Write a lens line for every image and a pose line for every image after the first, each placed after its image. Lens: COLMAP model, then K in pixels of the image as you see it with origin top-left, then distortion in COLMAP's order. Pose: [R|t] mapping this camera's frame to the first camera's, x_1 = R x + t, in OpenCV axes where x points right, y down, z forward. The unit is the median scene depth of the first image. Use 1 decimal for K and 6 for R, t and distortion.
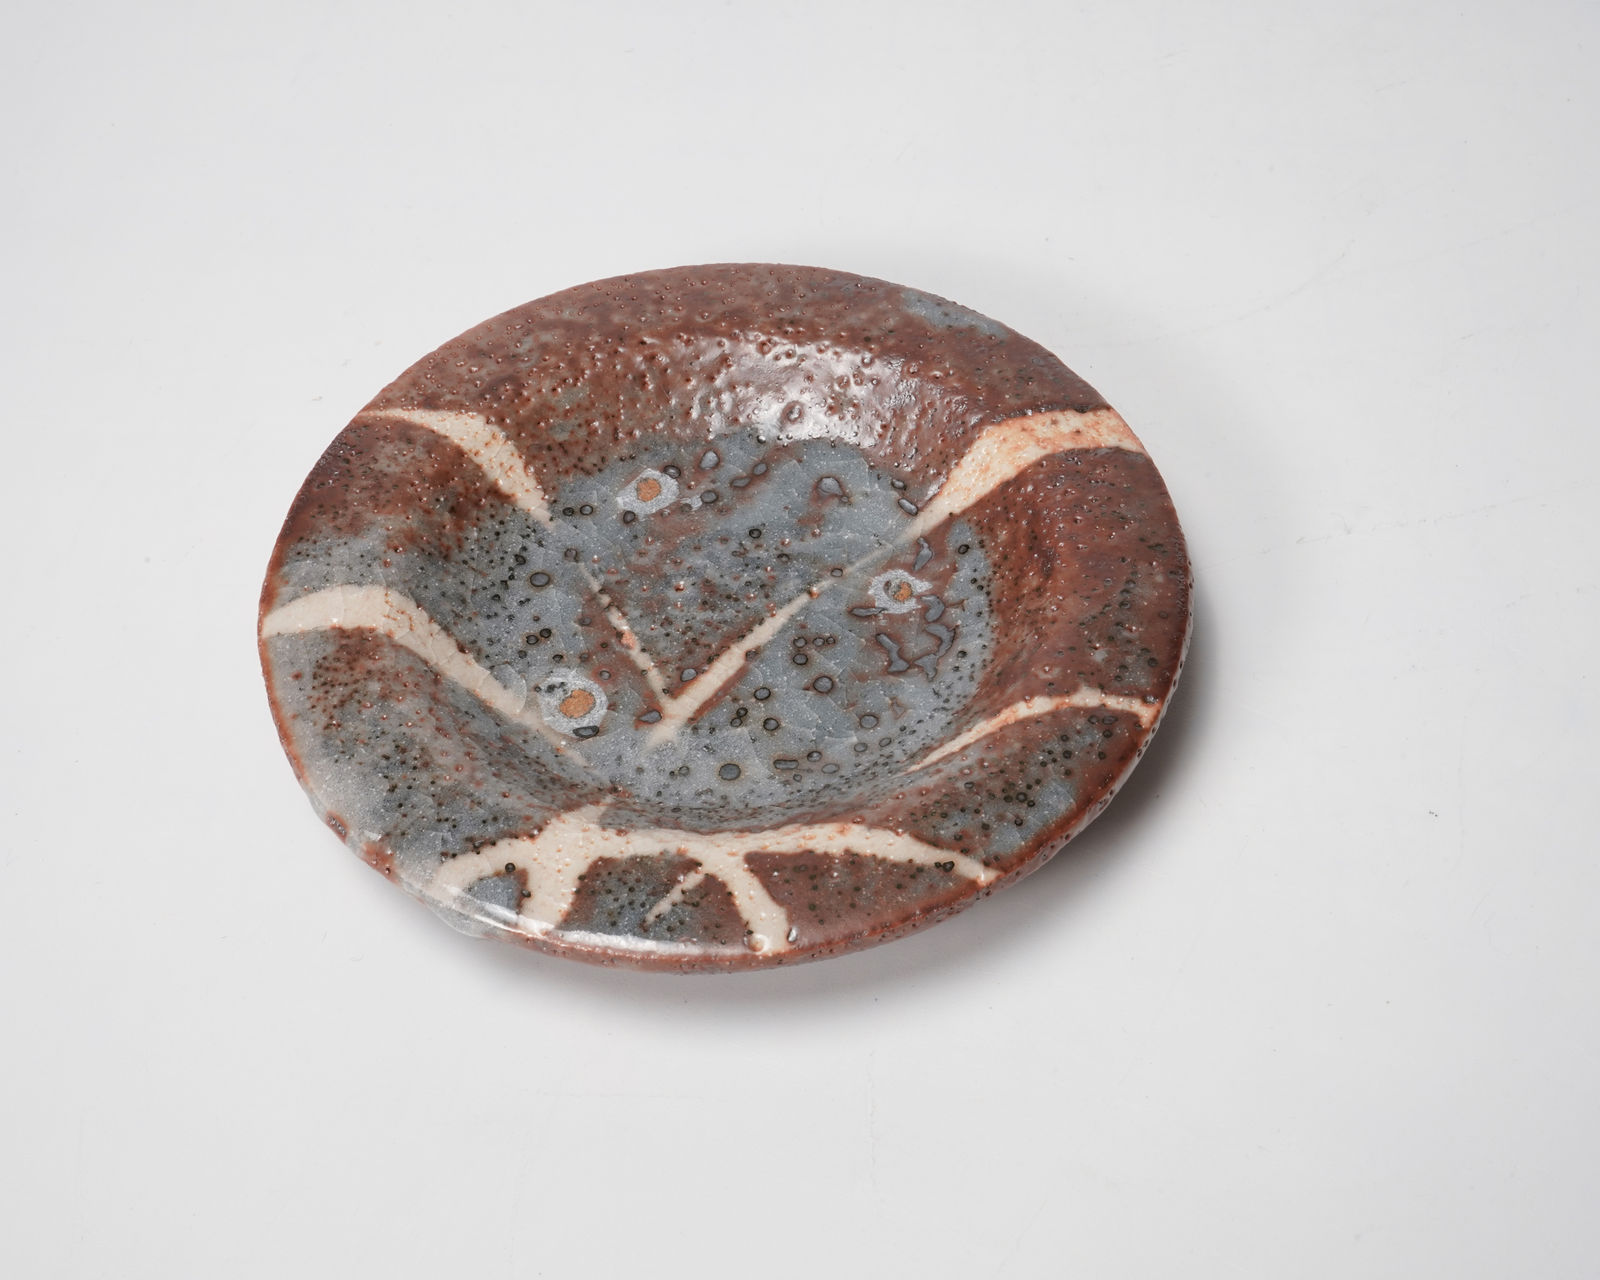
lens RADIAL K [[2700.7, 0, 800.0], [0, 2700.7, 640.0], [0, 0, 1]] dist [-0.015602, -0.014134]
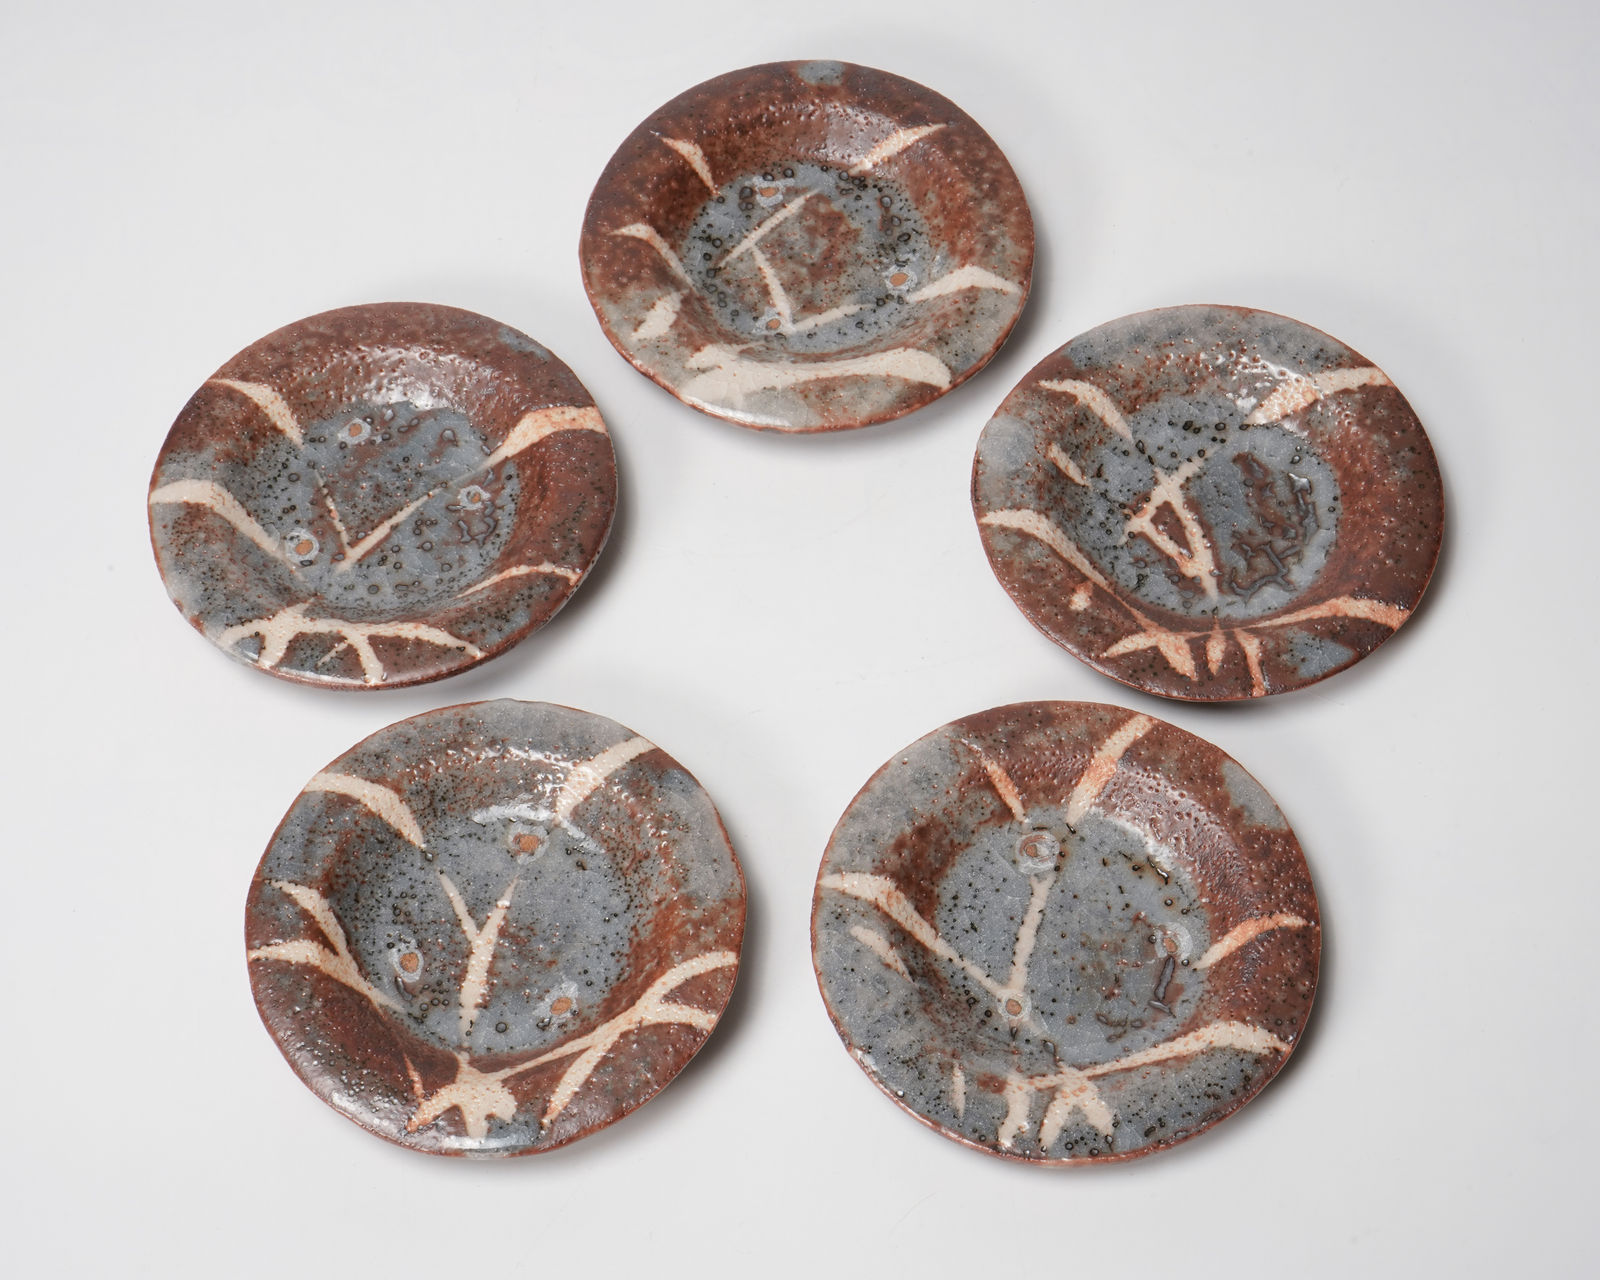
lens RADIAL K [[3014.9, 0, 800.0], [0, 3014.9, 640.0], [0, 0, 1]] dist [-0.014693, -0.035205]
pose [[0.997018, 0.071363, -0.029380, 0.351353], [-0.065582, 0.984131, 0.164880, -0.298440], [0.040680, -0.162461, 0.985876, -1.188615]]
